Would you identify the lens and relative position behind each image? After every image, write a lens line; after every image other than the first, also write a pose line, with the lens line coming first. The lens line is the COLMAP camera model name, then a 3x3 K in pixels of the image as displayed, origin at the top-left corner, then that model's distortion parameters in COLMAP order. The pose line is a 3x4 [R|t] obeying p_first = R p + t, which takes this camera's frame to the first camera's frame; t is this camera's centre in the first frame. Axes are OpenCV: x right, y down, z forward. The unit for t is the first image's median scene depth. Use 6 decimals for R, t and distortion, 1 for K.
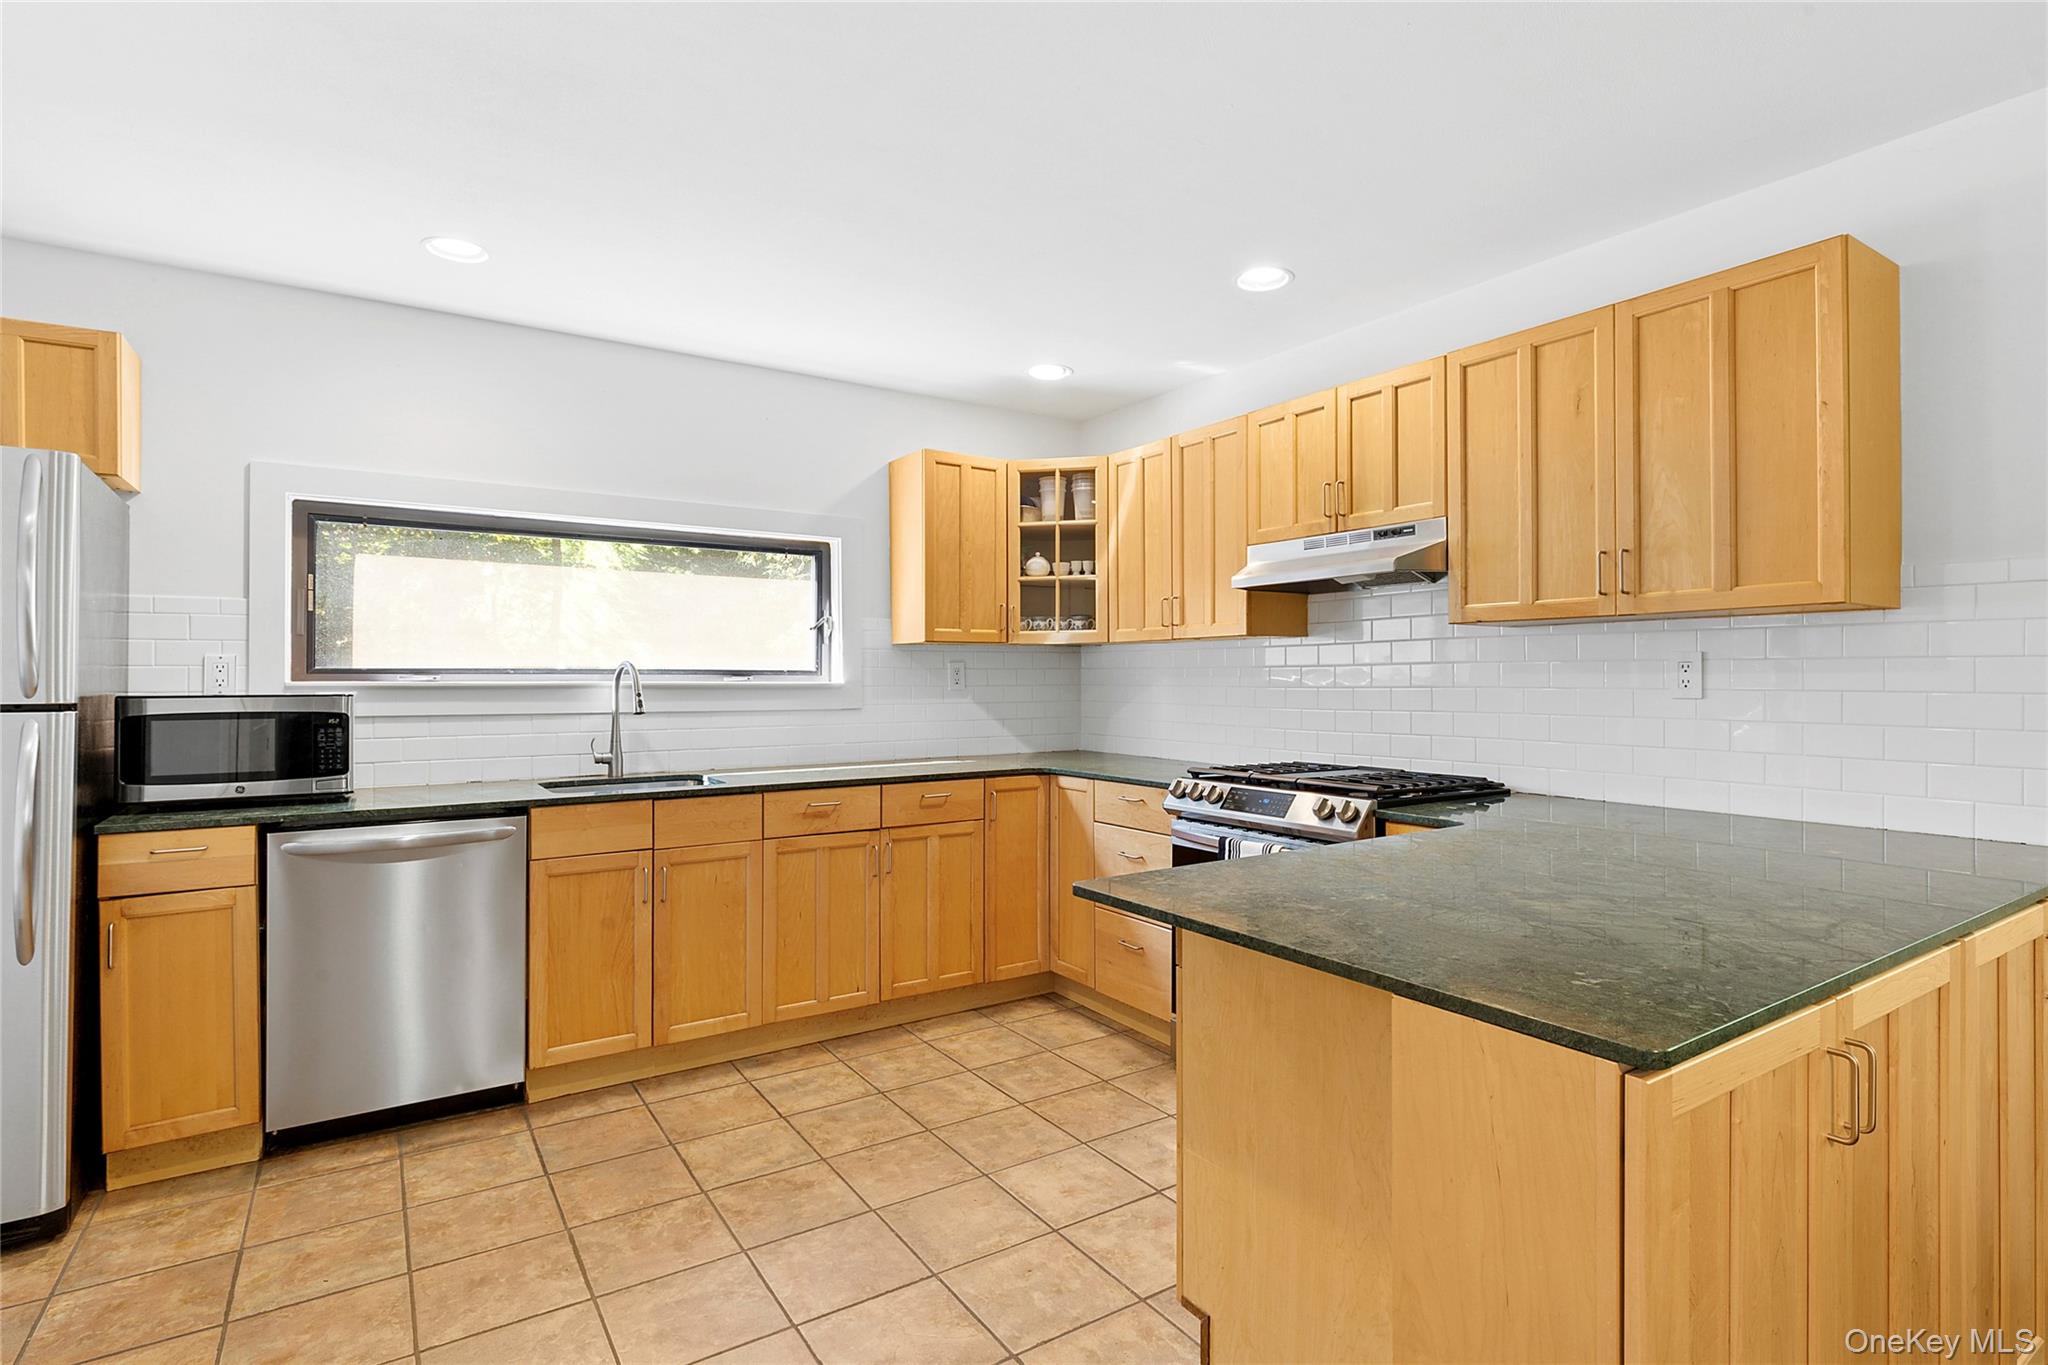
lens RADIAL K [[1049.8, 0, 1093.4], [0, 1049.8, 662.1], [0, 0, 1]] dist [0.000260, -0.001405]
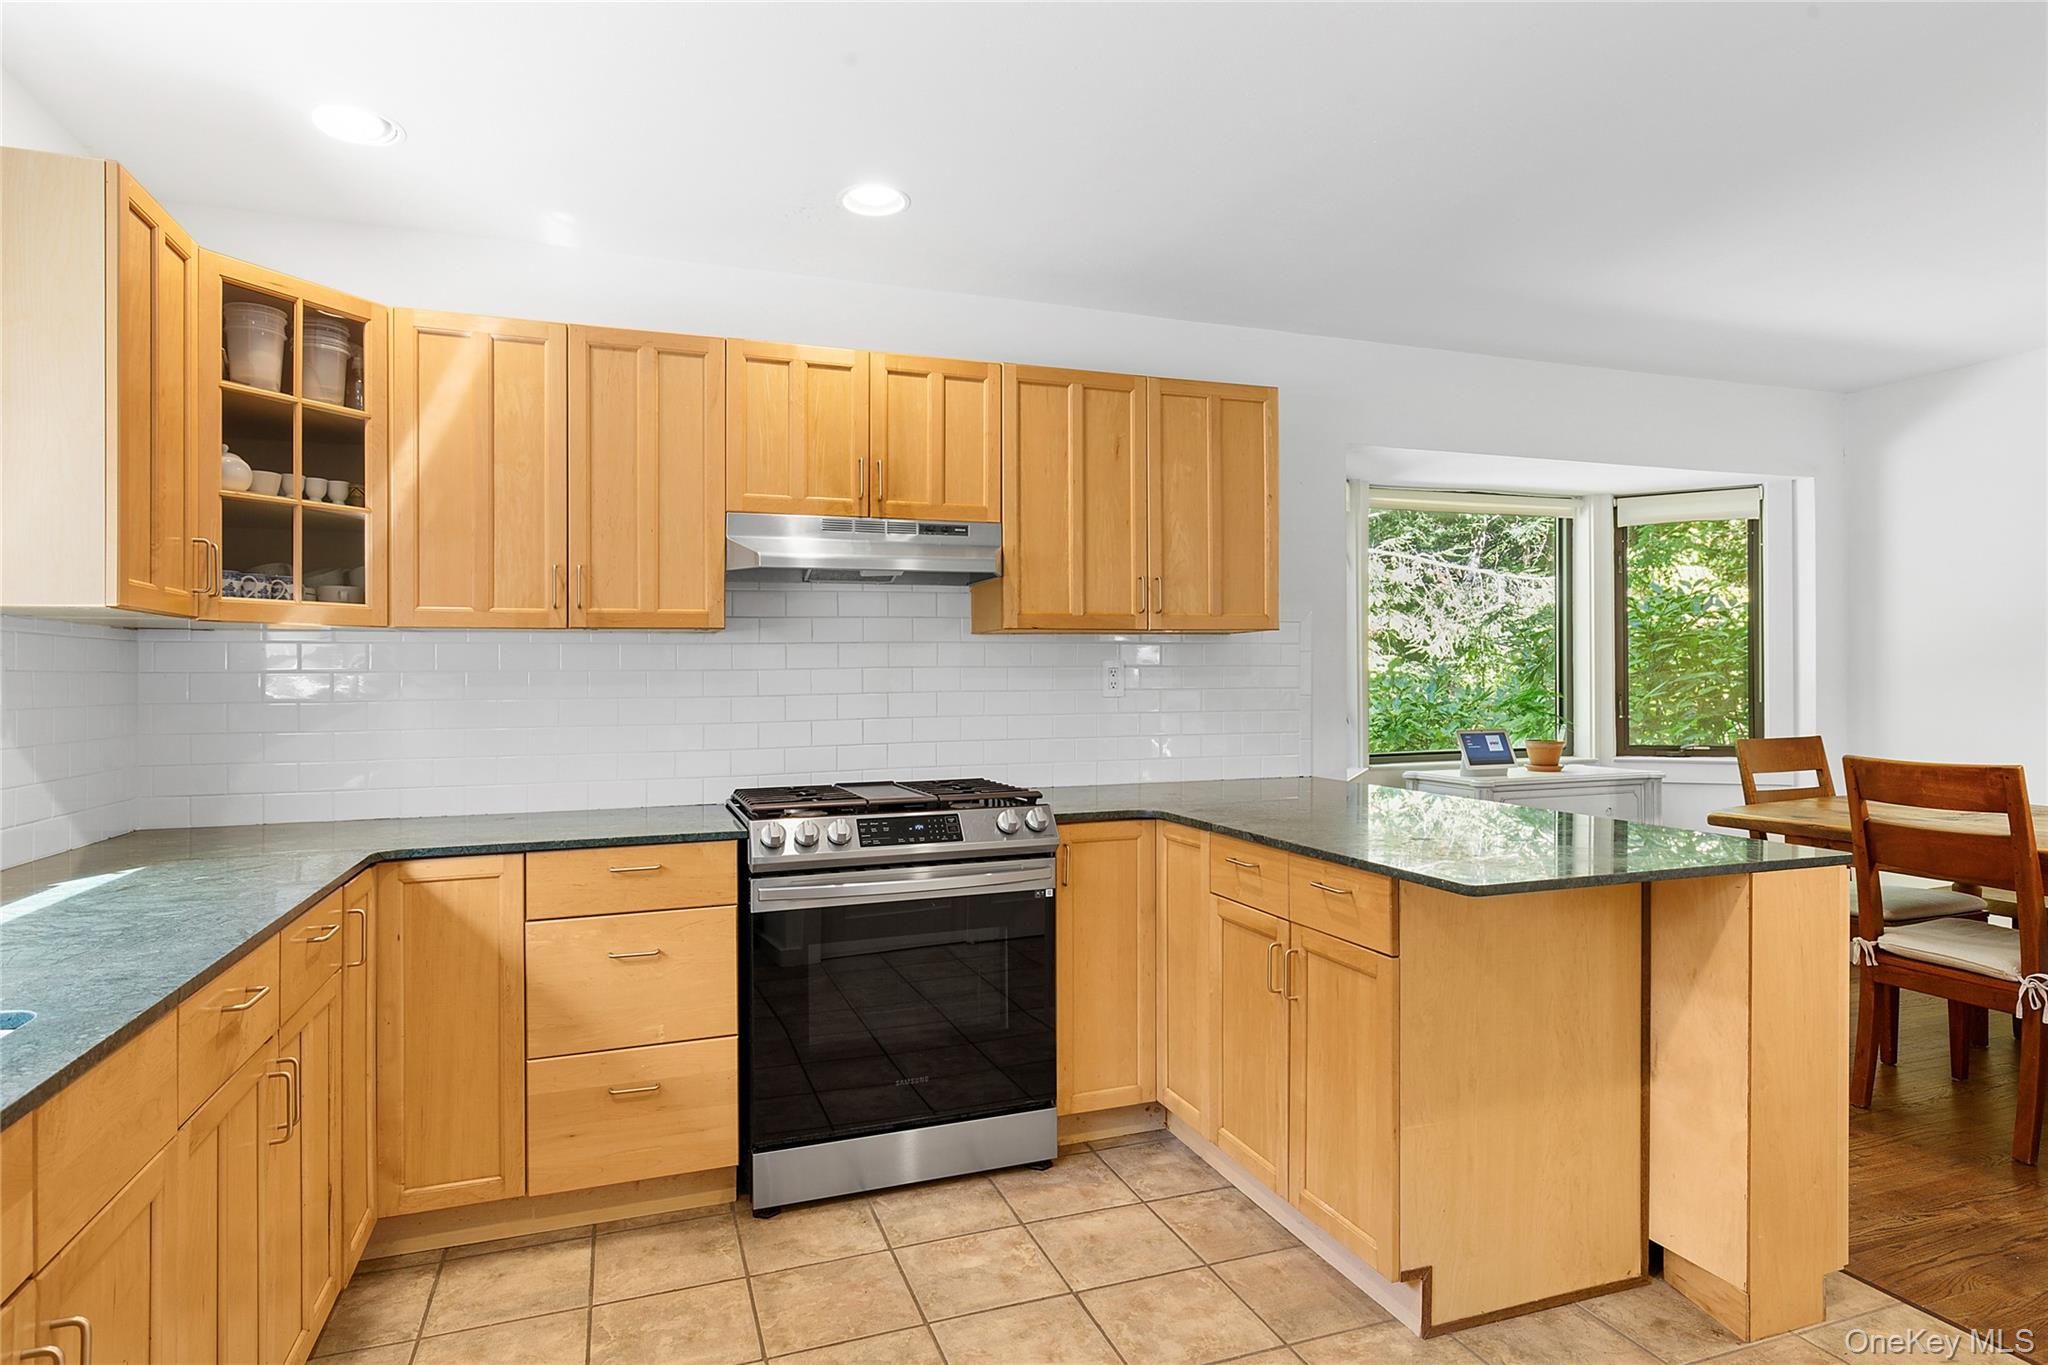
lens RADIAL K [[1111.0, 0, 1024.8], [0, 1111.0, 676.3], [0, 0, 1]] dist [0.007267, 0.000510]
pose [[0.253719, 0.001095, 0.967277, -0.591738], [-0.004592, 0.999989, 0.000073, 0.008087], [-0.967267, -0.004460, 0.253722, 0.594312]]
